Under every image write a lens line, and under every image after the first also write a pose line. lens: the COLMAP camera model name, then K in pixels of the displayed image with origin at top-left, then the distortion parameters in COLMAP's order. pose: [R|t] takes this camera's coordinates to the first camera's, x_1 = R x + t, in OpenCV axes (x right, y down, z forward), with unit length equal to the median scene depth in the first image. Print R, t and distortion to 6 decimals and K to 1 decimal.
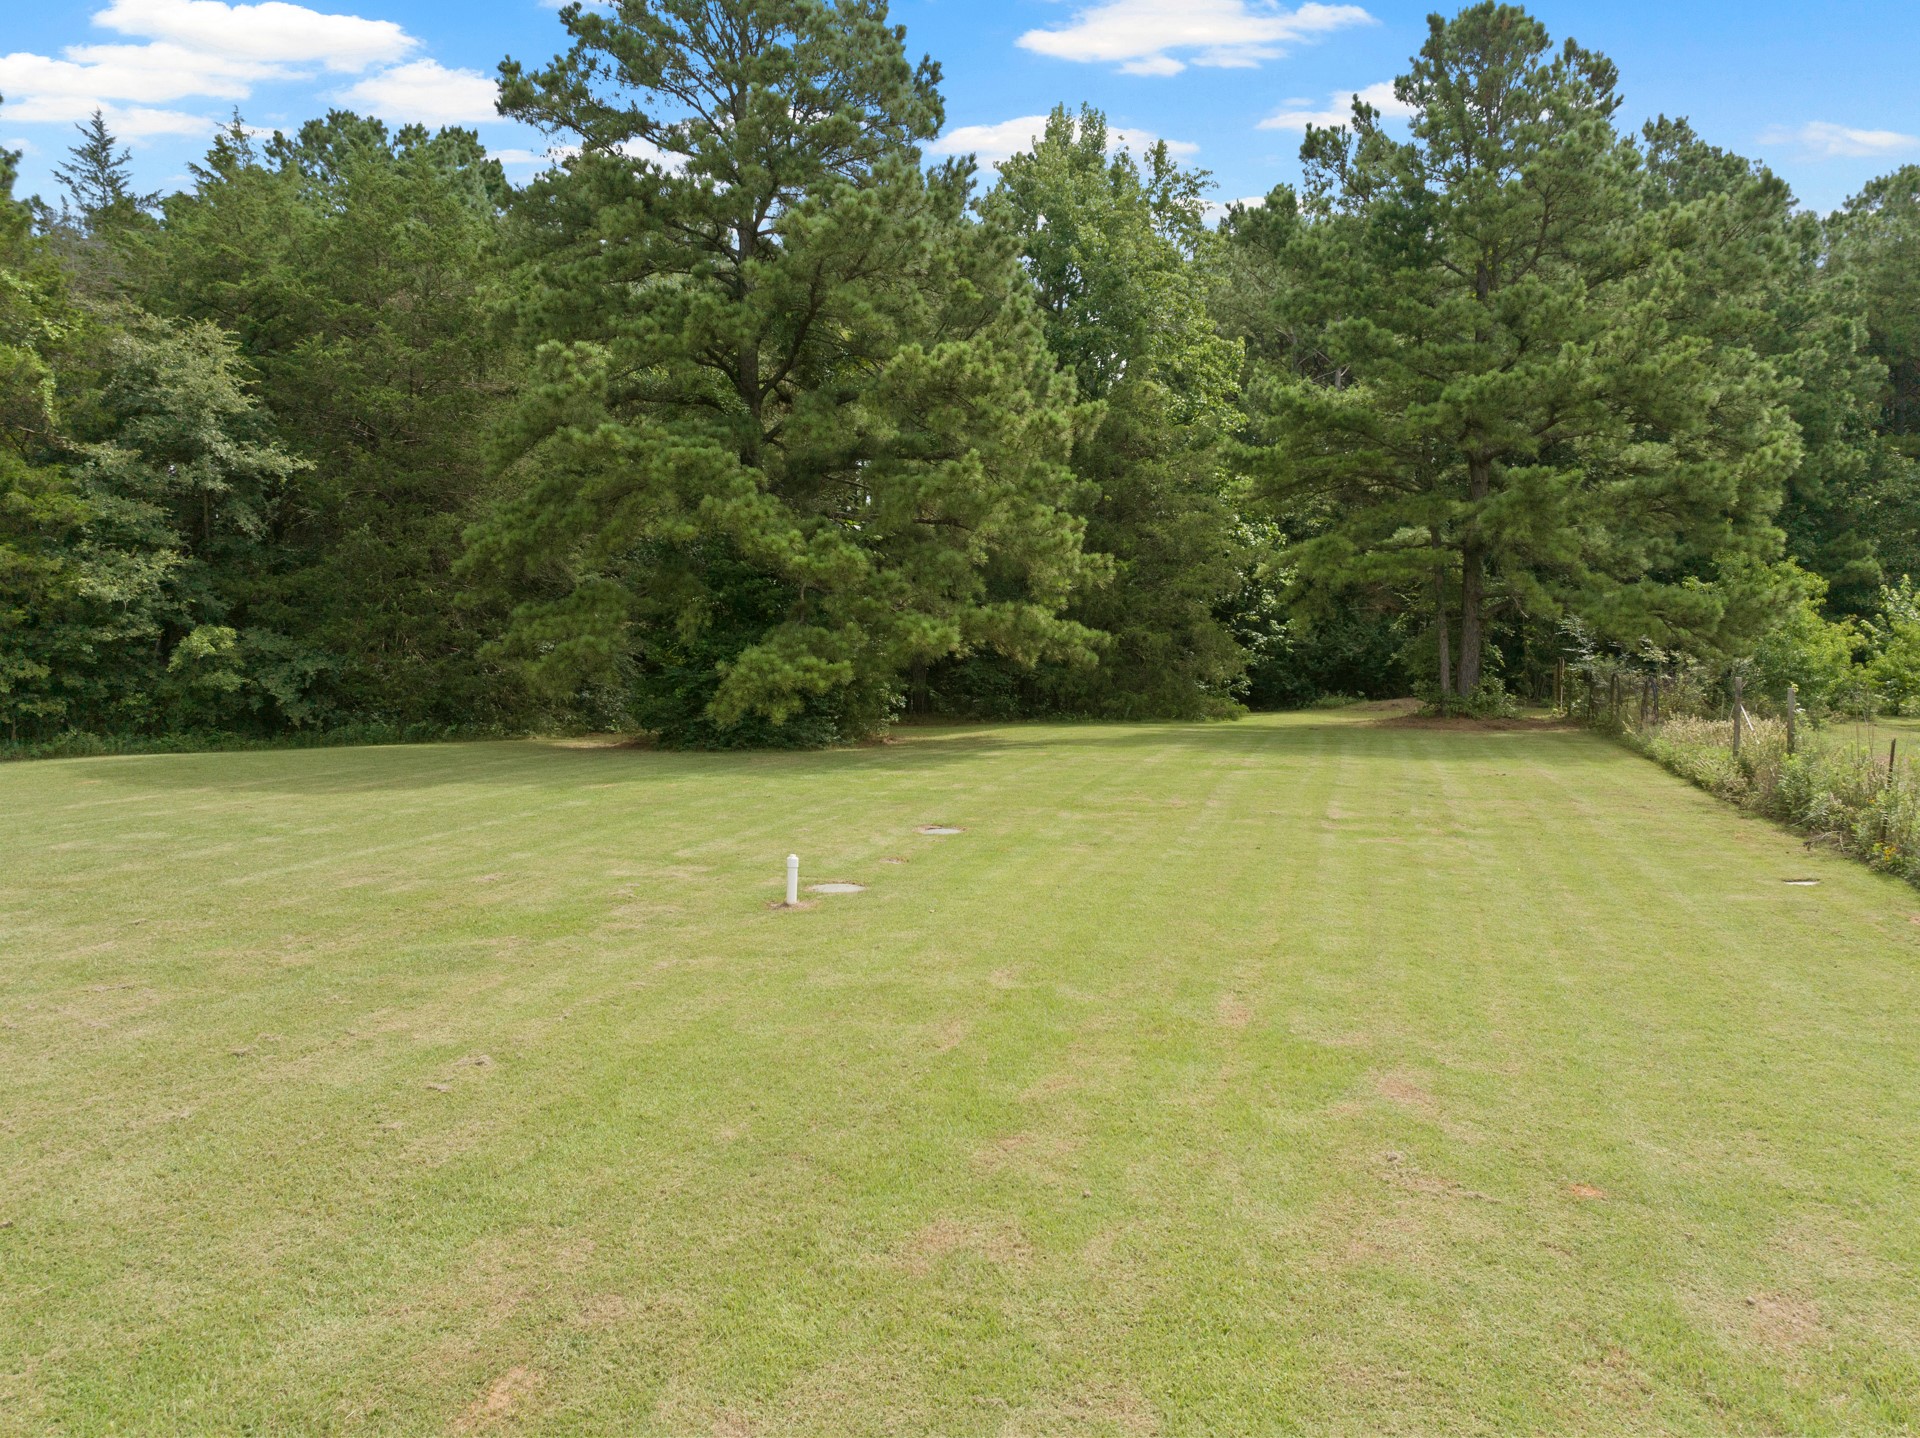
lens RADIAL K [[1362.8, 0, 966.5], [0, 1362.8, 723.0], [0, 0, 1]] dist [-0.049812, 0.023888]
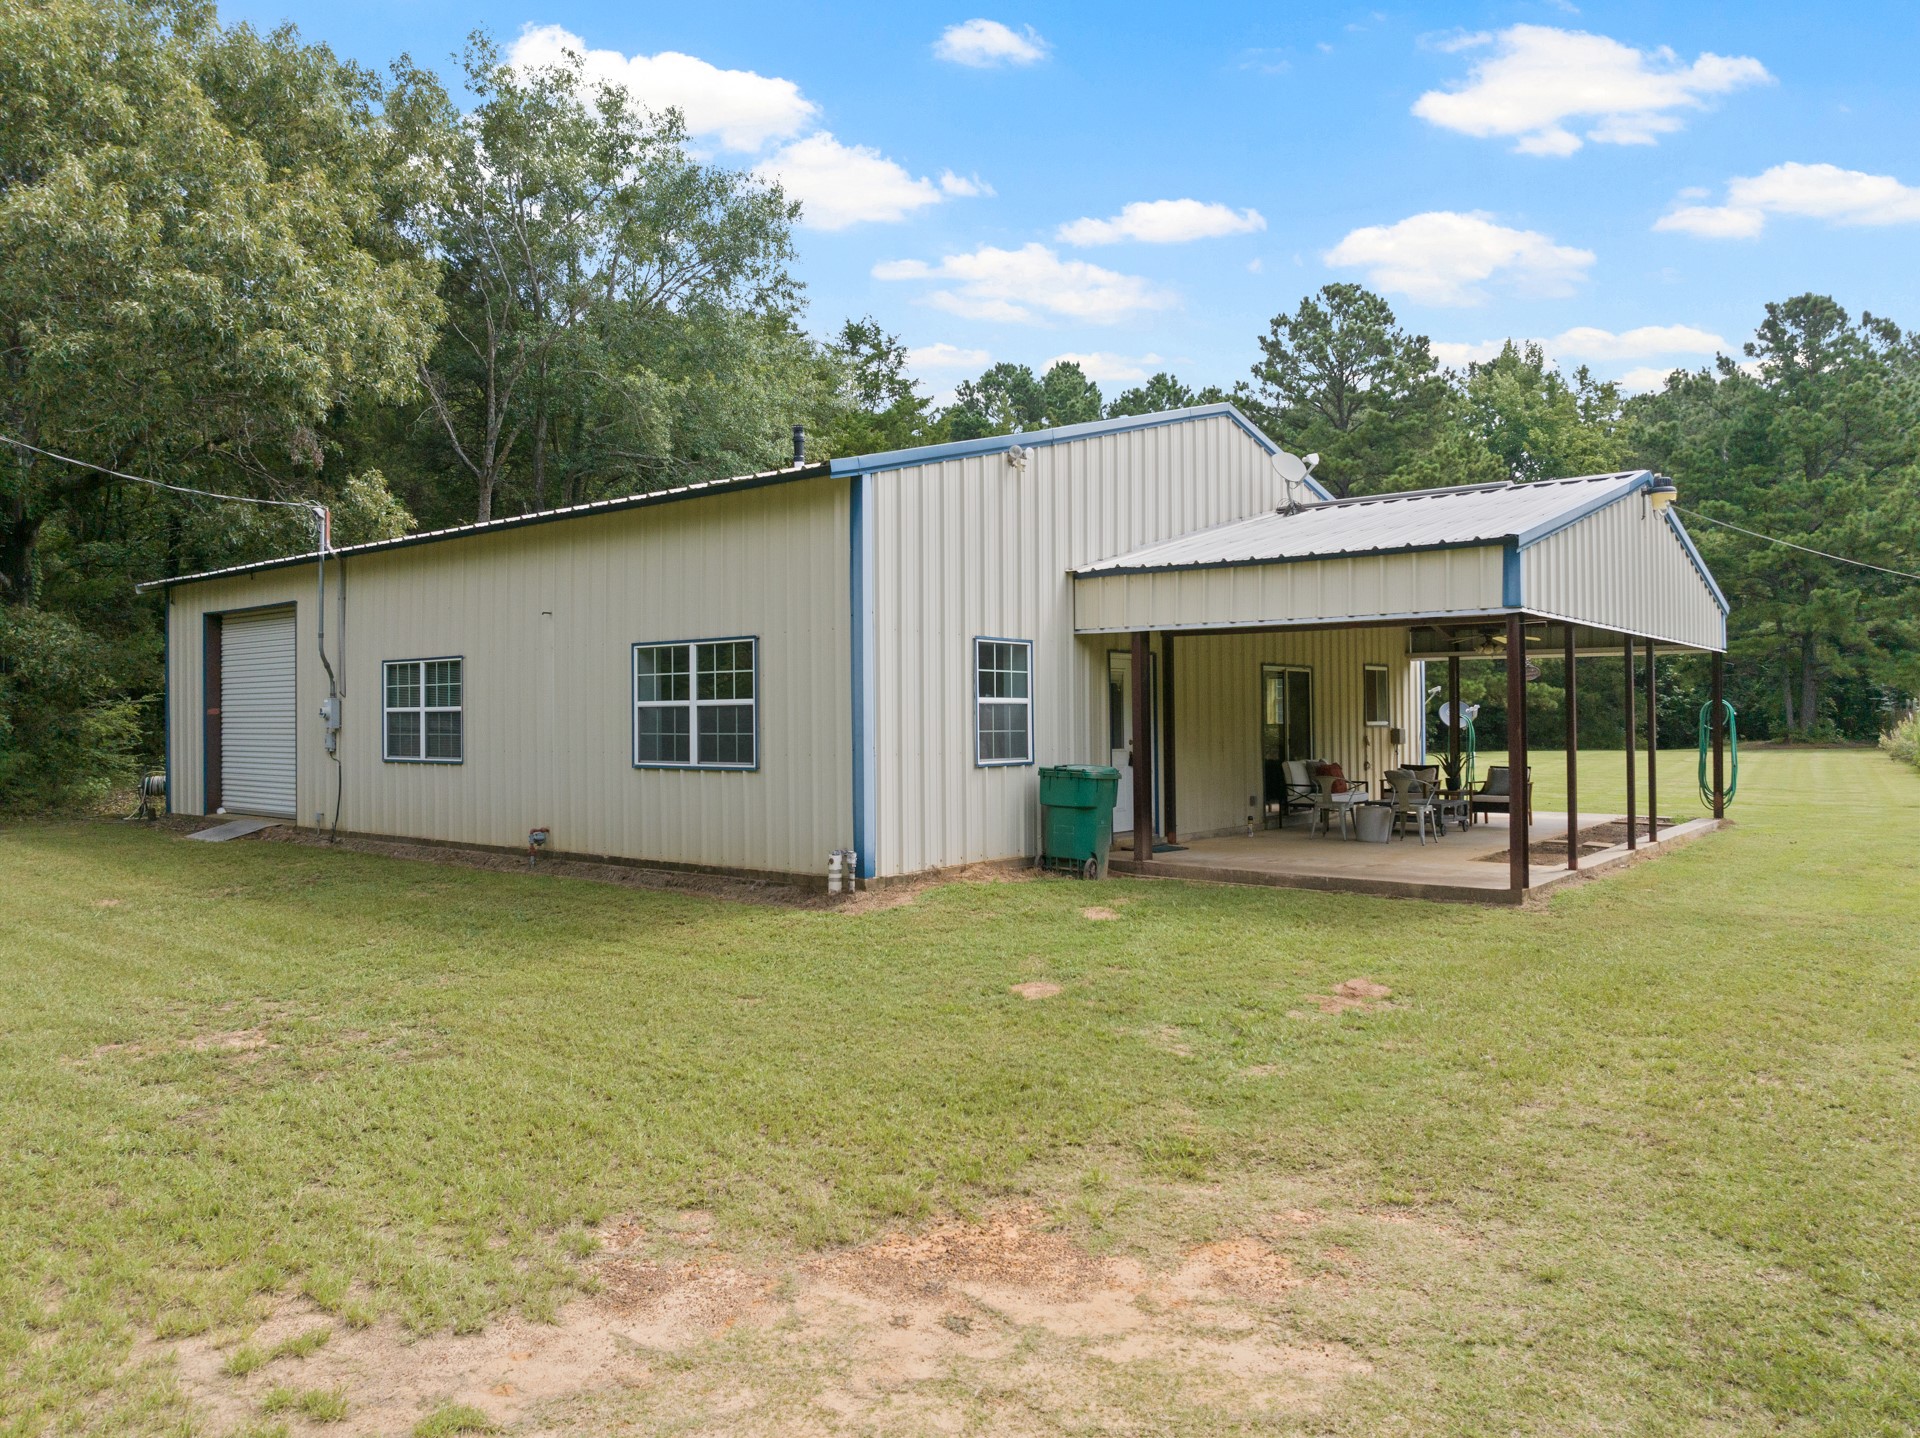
lens RADIAL K [[1362.8, 0, 966.5], [0, 1362.8, 723.0], [0, 0, 1]] dist [-0.049812, 0.023888]
pose [[0.961182, -0.006162, -0.275848, -0.134880], [-0.012229, 0.997817, -0.064900, 0.086370], [0.275646, 0.065754, 0.959008, -0.760173]]
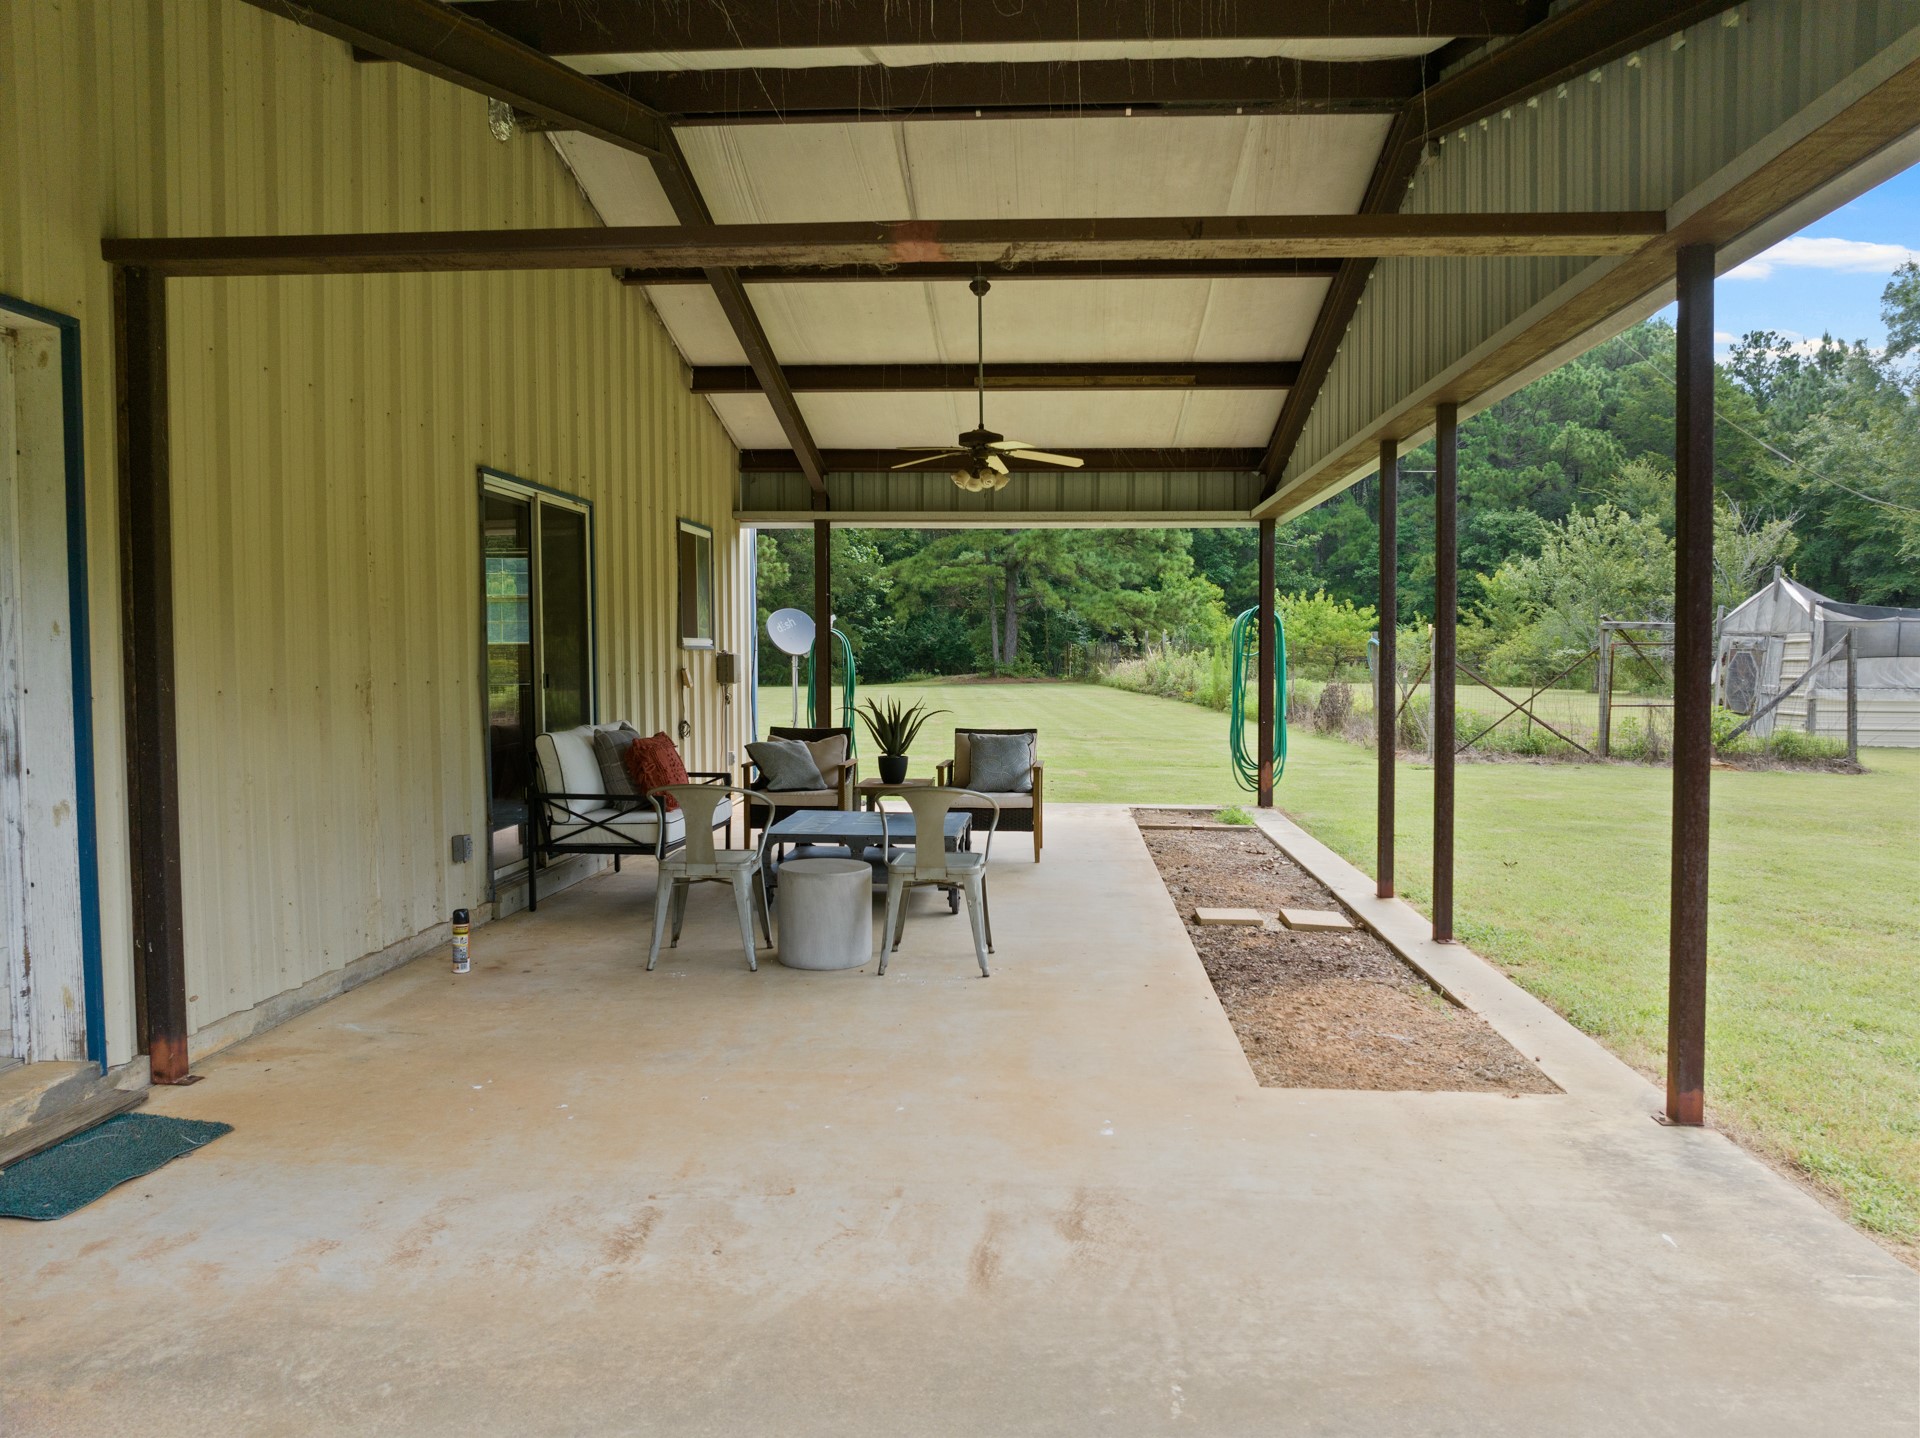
lens RADIAL K [[1362.8, 0, 966.5], [0, 1362.8, 723.0], [0, 0, 1]] dist [-0.049812, 0.023888]
pose [[0.947392, -0.015965, 0.319678, -0.166025], [0.021629, 0.999666, -0.014173, 0.068202], [-0.319345, 0.020342, 0.947420, -0.431371]]
